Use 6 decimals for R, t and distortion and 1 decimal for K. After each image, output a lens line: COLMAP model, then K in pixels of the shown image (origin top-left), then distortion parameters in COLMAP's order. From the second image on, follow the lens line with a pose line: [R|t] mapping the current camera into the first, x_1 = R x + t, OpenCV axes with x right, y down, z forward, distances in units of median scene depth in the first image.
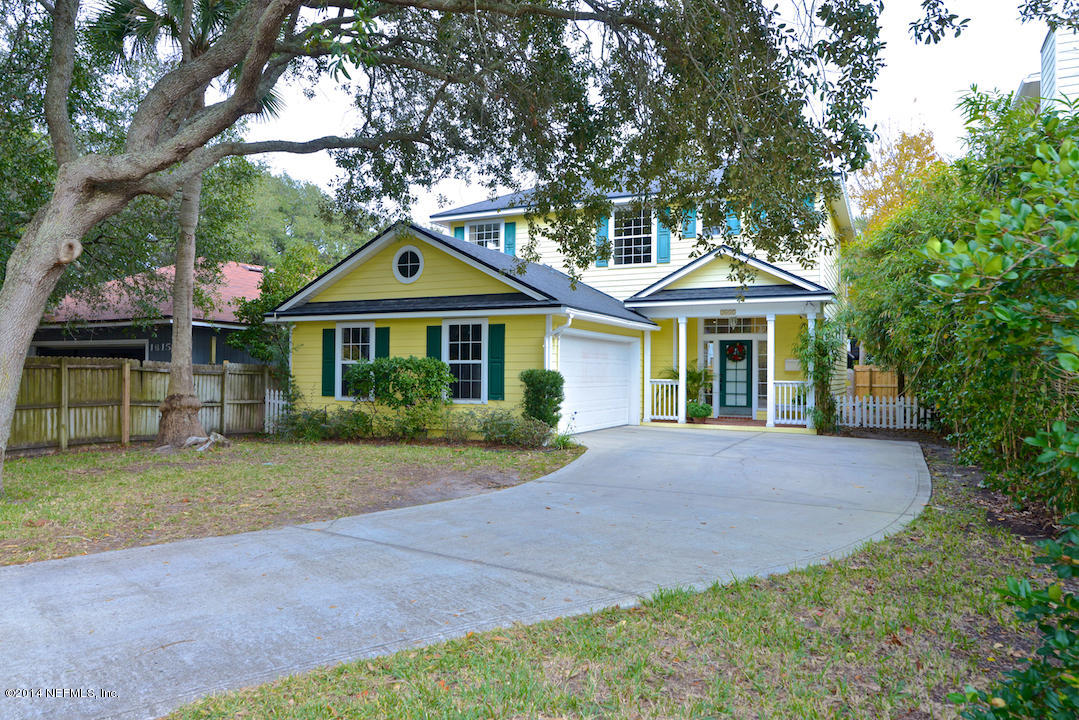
lens RADIAL K [[760.2, 0, 543.0], [0, 760.2, 358.3], [0, 0, 1]] dist [0.001692, -0.000633]
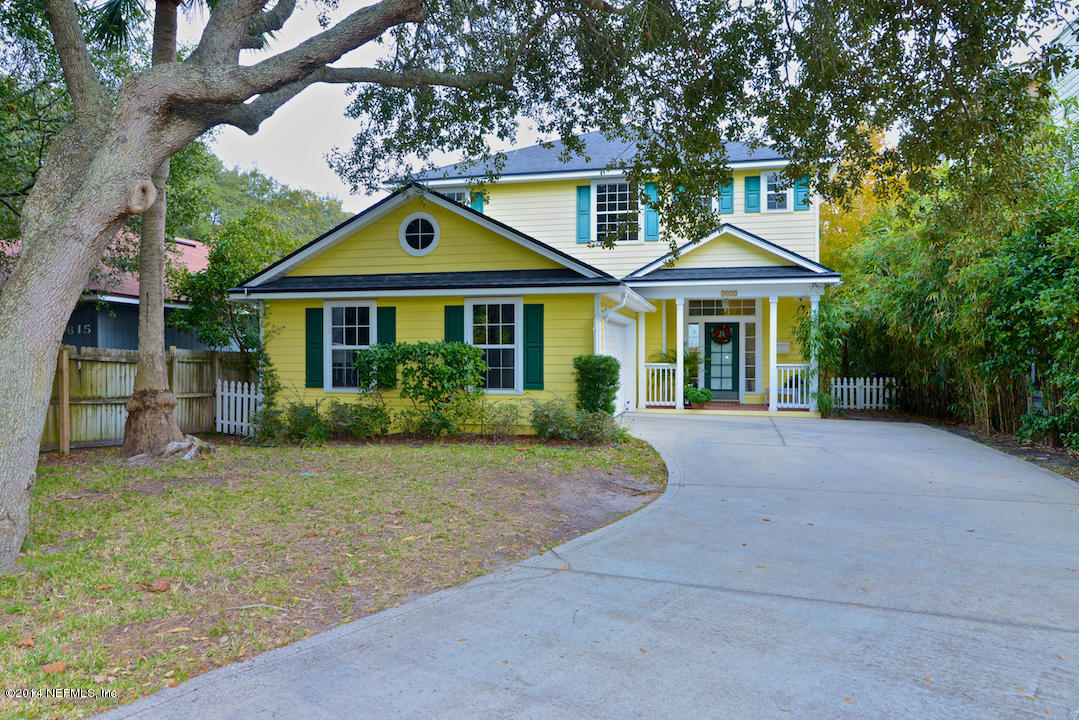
lens RADIAL K [[760.2, 0, 537.4], [0, 760.2, 359.9], [0, 0, 1]] dist [0.001692, -0.000633]
pose [[0.976080, -0.008588, 0.217243, -0.235369], [0.002775, 0.999630, 0.027046, -0.003713], [-0.217394, -0.025796, 0.975743, 0.124431]]
